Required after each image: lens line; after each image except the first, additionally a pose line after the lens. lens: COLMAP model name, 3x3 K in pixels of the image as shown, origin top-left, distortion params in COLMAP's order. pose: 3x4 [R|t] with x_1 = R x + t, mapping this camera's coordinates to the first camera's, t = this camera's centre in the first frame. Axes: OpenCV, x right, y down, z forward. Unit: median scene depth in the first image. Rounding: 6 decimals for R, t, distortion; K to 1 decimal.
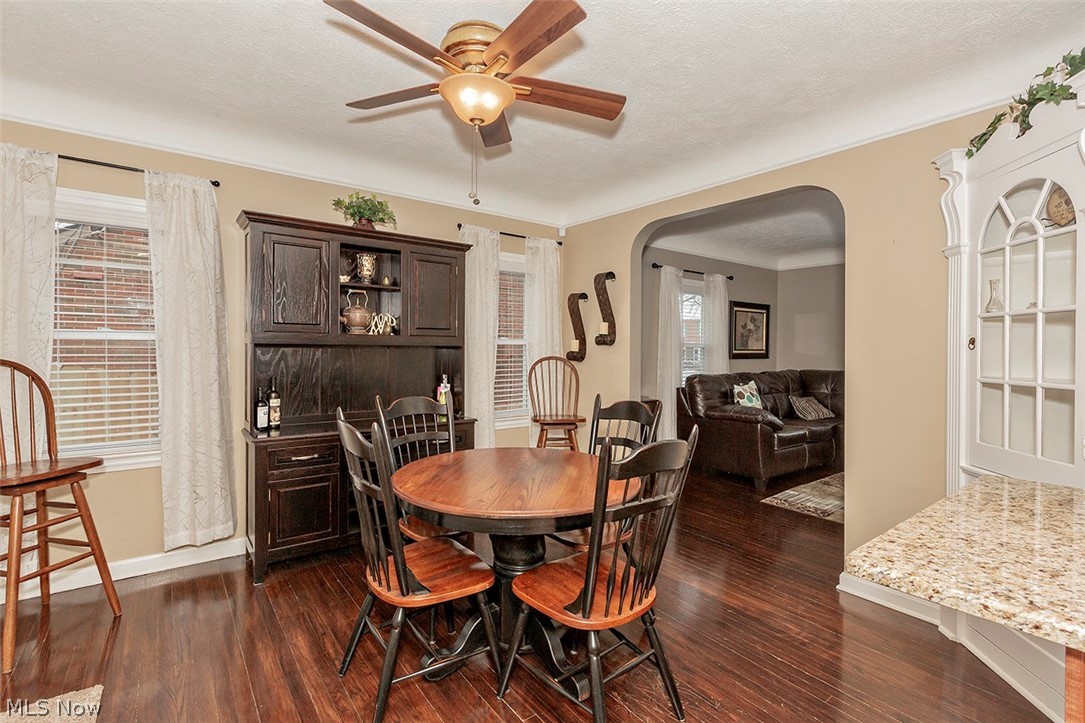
lens RADIAL K [[483.0, 0, 544.9], [0, 483.0, 347.7], [0, 0, 1]] dist [0.000334, -0.000995]
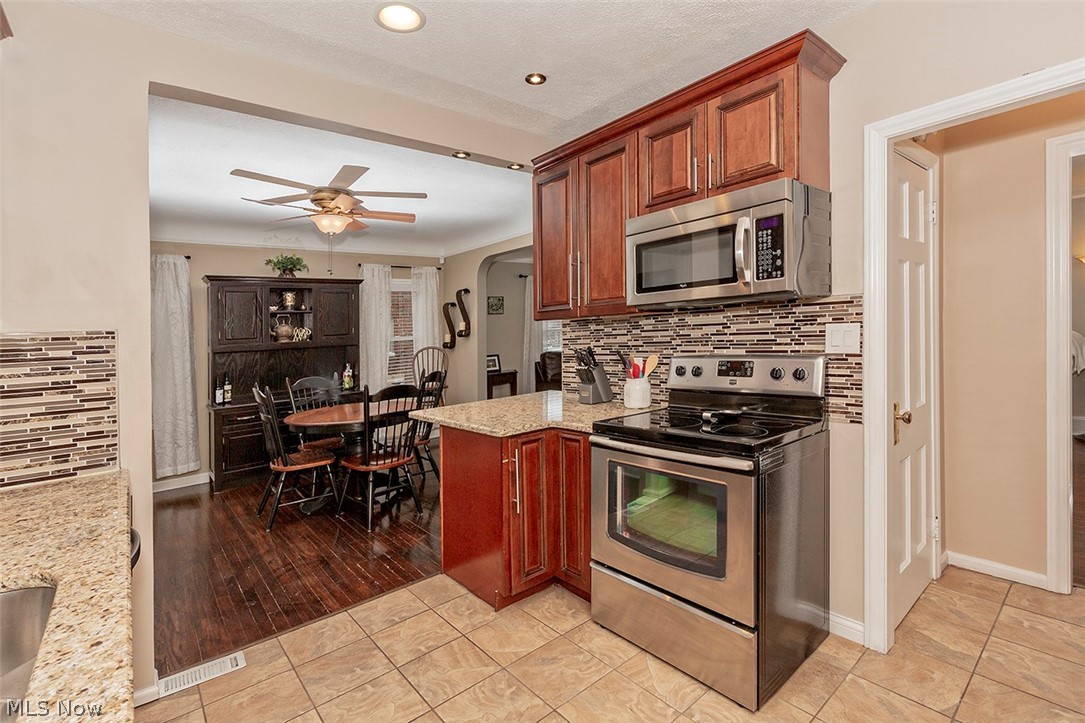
lens RADIAL K [[483.0, 0, 589.5], [0, 483.0, 295.7], [0, 0, 1]] dist [0.000334, -0.000995]
pose [[0.992828, -0.053164, 0.107077, 0.461414], [0.060538, 0.995926, -0.066835, -0.012102], [-0.103088, 0.072838, 0.992002, -0.714628]]
